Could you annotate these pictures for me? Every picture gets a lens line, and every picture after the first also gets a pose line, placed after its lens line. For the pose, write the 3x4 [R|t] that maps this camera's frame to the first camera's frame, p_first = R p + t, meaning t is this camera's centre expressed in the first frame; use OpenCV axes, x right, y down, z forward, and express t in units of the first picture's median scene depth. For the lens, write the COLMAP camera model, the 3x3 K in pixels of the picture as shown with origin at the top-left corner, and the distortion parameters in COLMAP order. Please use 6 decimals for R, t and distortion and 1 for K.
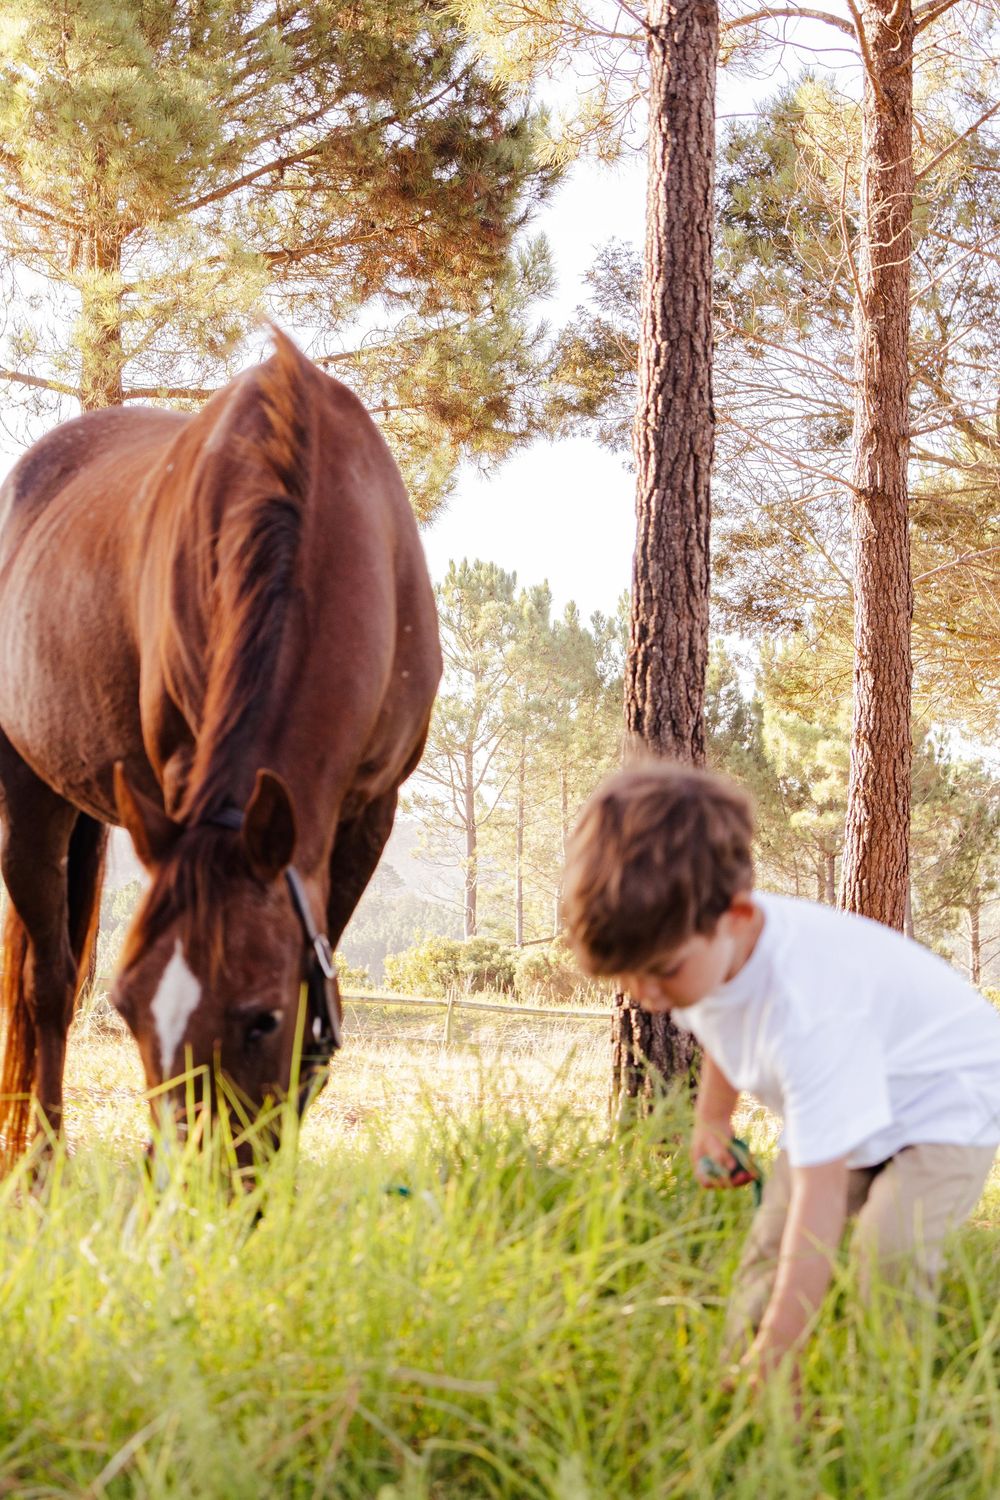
lens RADIAL K [[3327.5, 0, 500.0], [0, 3327.5, 750.0], [0, 0, 1]] dist [0.015357, 0.202742]
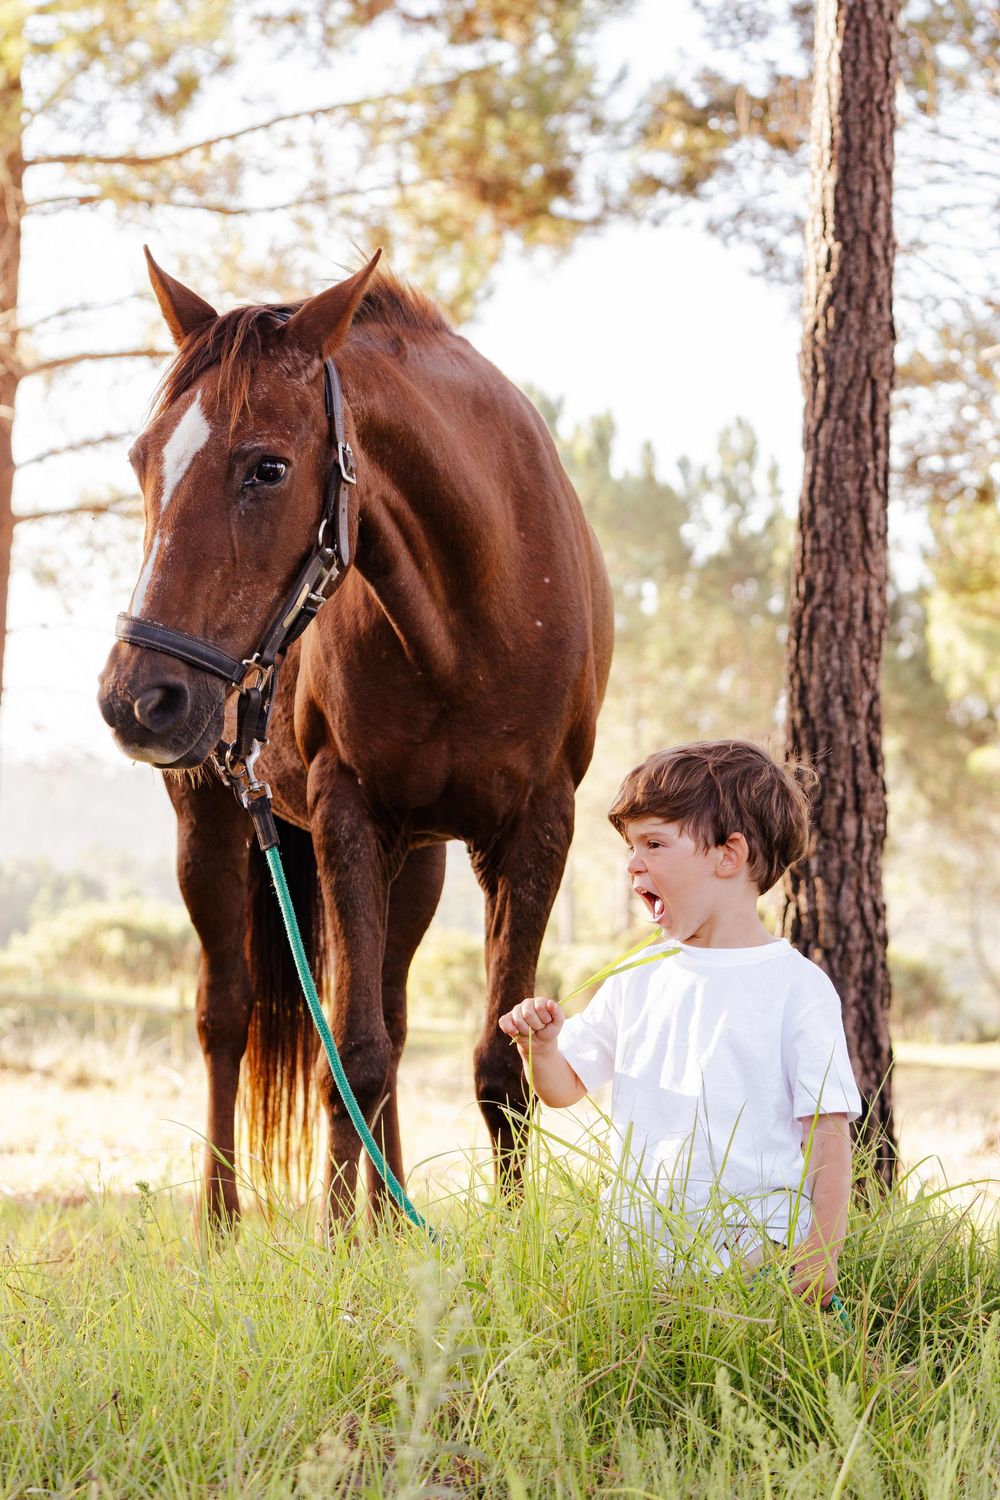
lens RADIAL K [[5152.1, 0, 500.0], [0, 5152.1, 750.0], [0, 0, 1]] dist [0.105158, 0.241967]
pose [[0.999984, 0.004580, -0.003320, -0.030546], [-0.004507, 0.999752, 0.021821, -0.023044], [0.003419, -0.021806, 0.999756, -0.302732]]
